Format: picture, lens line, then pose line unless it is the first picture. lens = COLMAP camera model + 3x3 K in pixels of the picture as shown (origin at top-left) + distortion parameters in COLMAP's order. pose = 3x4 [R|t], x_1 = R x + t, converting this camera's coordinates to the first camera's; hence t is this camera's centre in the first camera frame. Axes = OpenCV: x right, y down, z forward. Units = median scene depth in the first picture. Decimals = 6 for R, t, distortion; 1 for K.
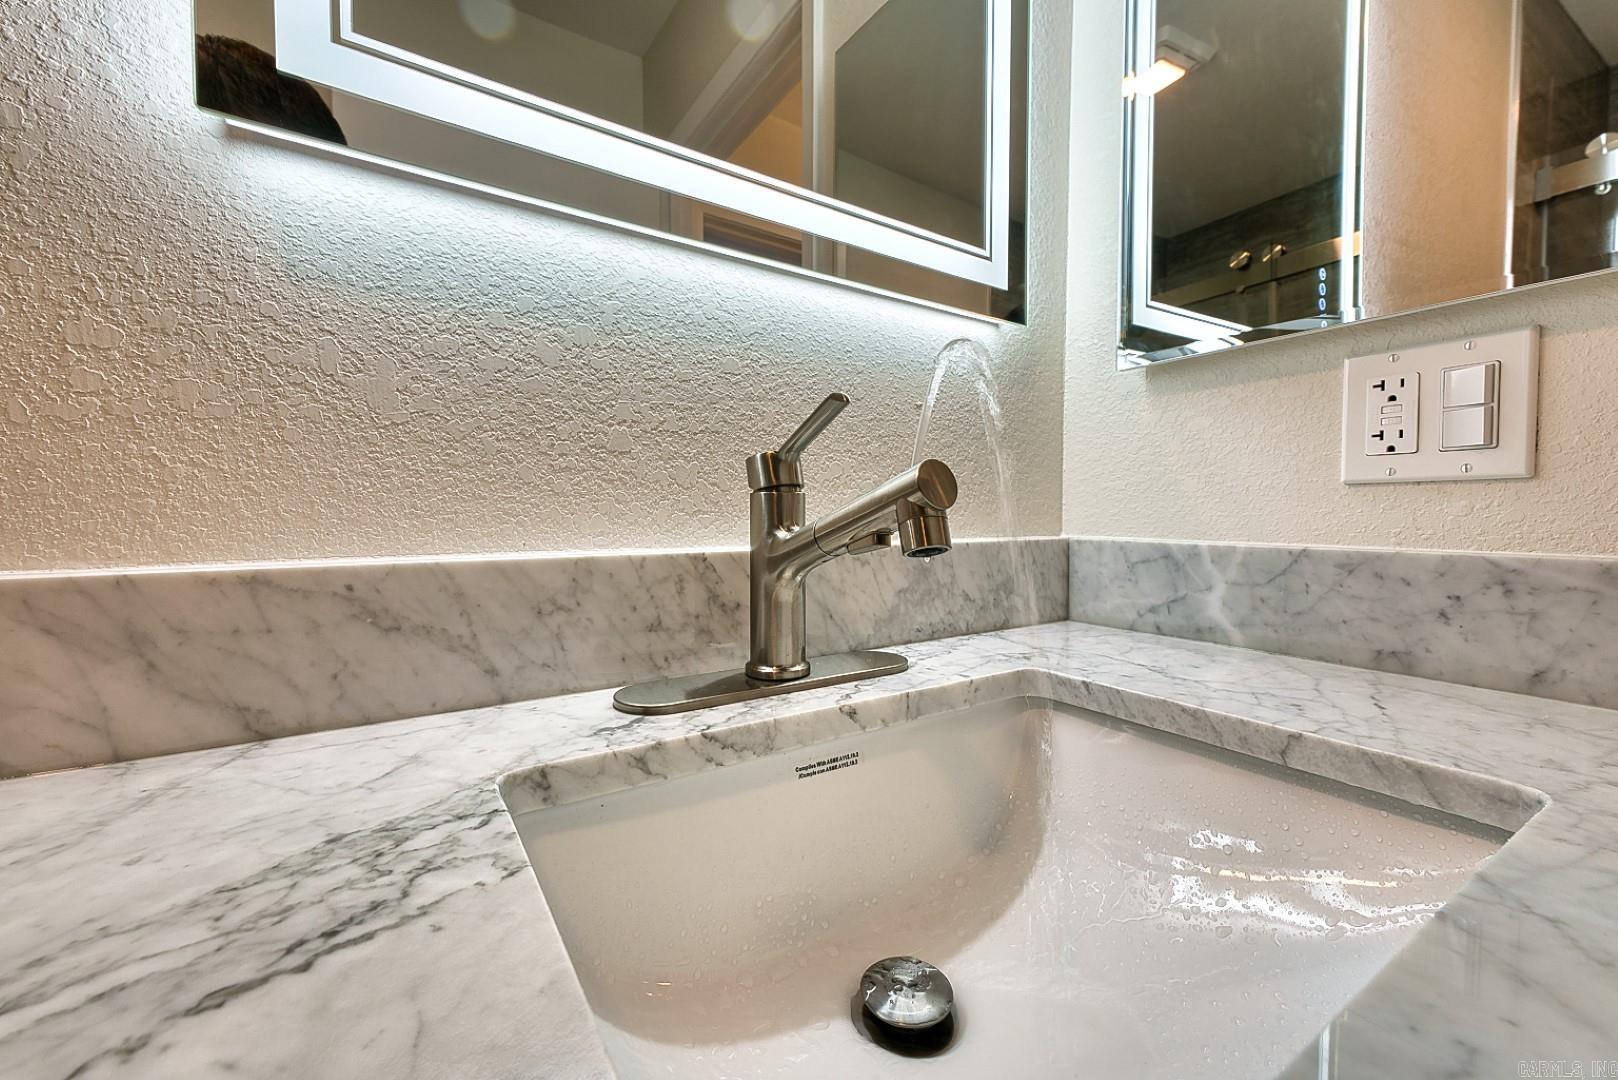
lens RADIAL K [[650.9, 0, 809.3], [0, 650.9, 532.1], [0, 0, 1]] dist [0.023517, -0.003299]
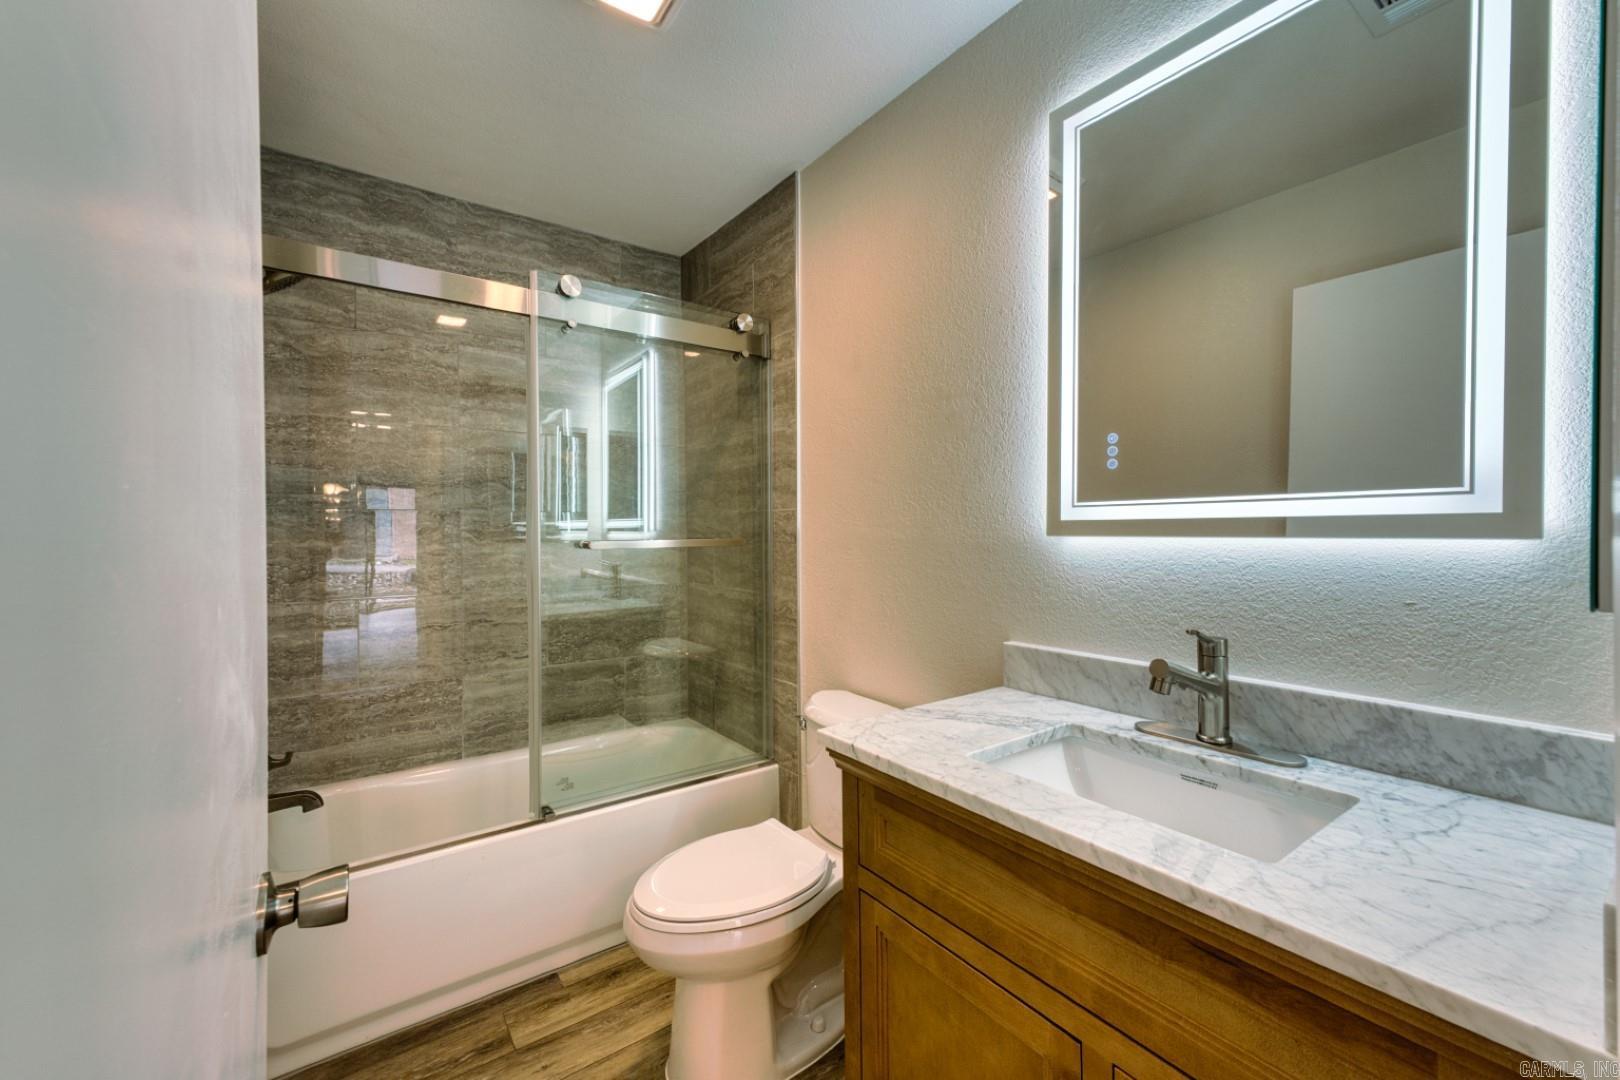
lens RADIAL K [[651.8, 0, 803.2], [0, 651.8, 542.3], [0, 0, 1]] dist [0.023517, -0.003299]
pose [[0.043209, 0.016479, -0.998930, 2.391922], [-0.020008, 0.999678, 0.015626, -0.510916], [0.998866, 0.019312, 0.043525, -0.514542]]
